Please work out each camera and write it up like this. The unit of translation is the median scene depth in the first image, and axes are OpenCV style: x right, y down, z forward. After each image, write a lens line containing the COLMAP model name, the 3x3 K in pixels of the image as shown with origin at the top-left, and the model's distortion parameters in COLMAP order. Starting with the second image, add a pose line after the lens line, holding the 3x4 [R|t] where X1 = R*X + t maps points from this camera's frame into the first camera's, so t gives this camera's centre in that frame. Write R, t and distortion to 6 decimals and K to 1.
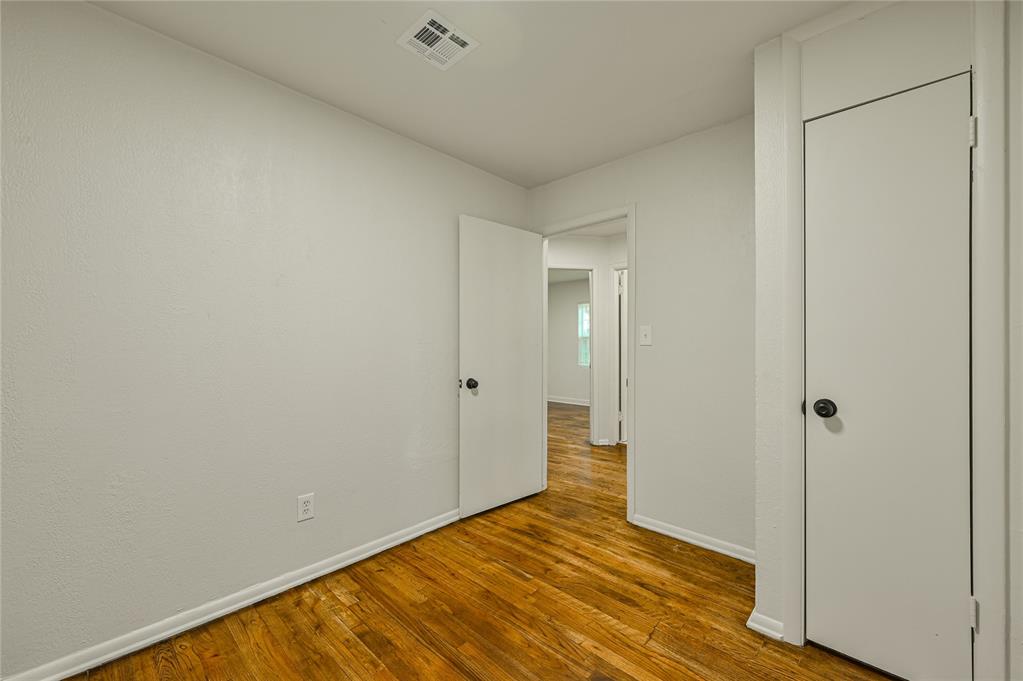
lens RADIAL K [[403.7, 0, 512.9], [0, 403.7, 342.6], [0, 0, 1]] dist [0.001475, 0.000033]
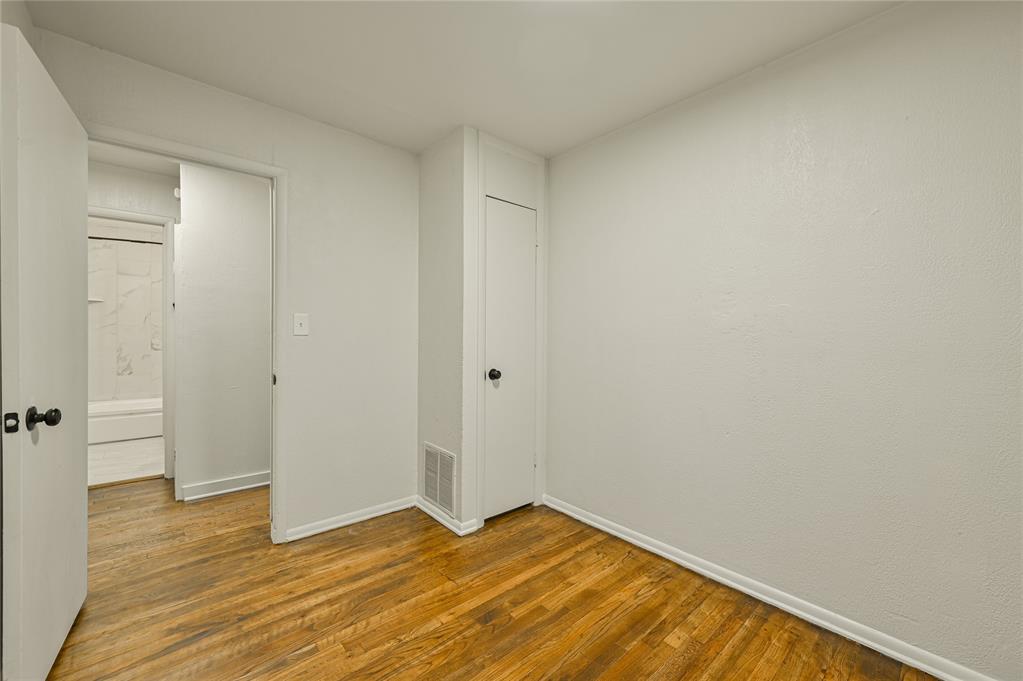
lens RADIAL K [[403.7, 0, 513.9], [0, 403.7, 342.0], [0, 0, 1]] dist [0.001475, 0.000033]
pose [[0.094361, -0.005411, 0.995523, -0.646866], [-0.013041, 0.999893, 0.006670, 0.014047], [-0.995453, -0.013612, 0.094281, 0.564084]]
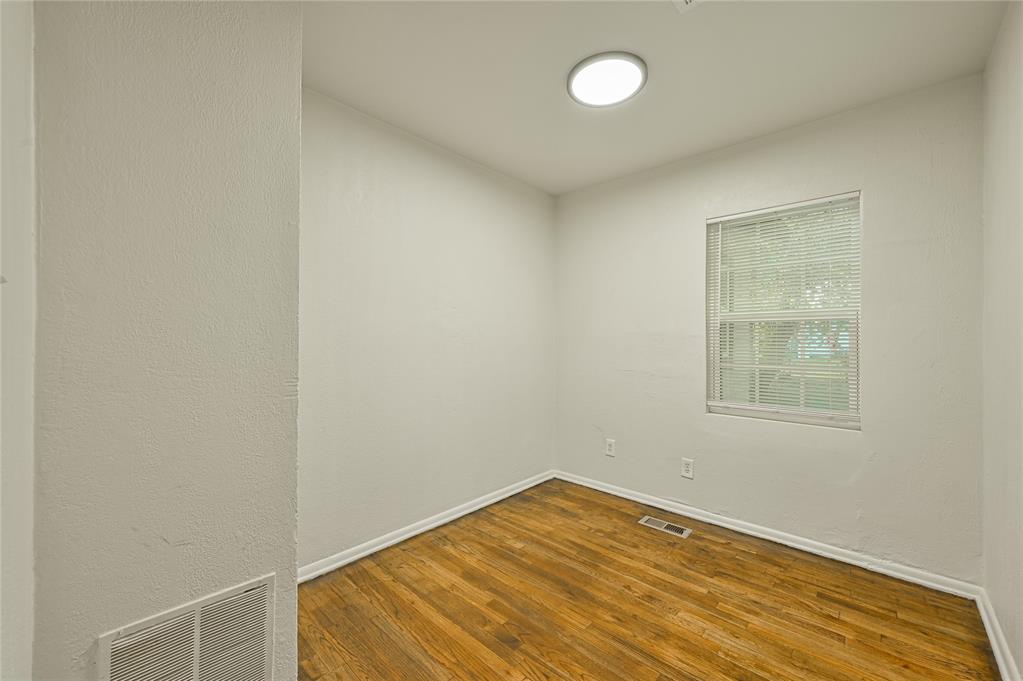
lens RADIAL K [[403.7, 0, 513.7], [0, 403.7, 338.5], [0, 0, 1]] dist [0.001475, 0.000033]
pose [[-0.999749, -0.005680, -0.021677, 0.167223], [-0.005478, 0.999941, -0.009346, 0.005942], [0.021729, -0.009225, -0.999721, 1.461654]]
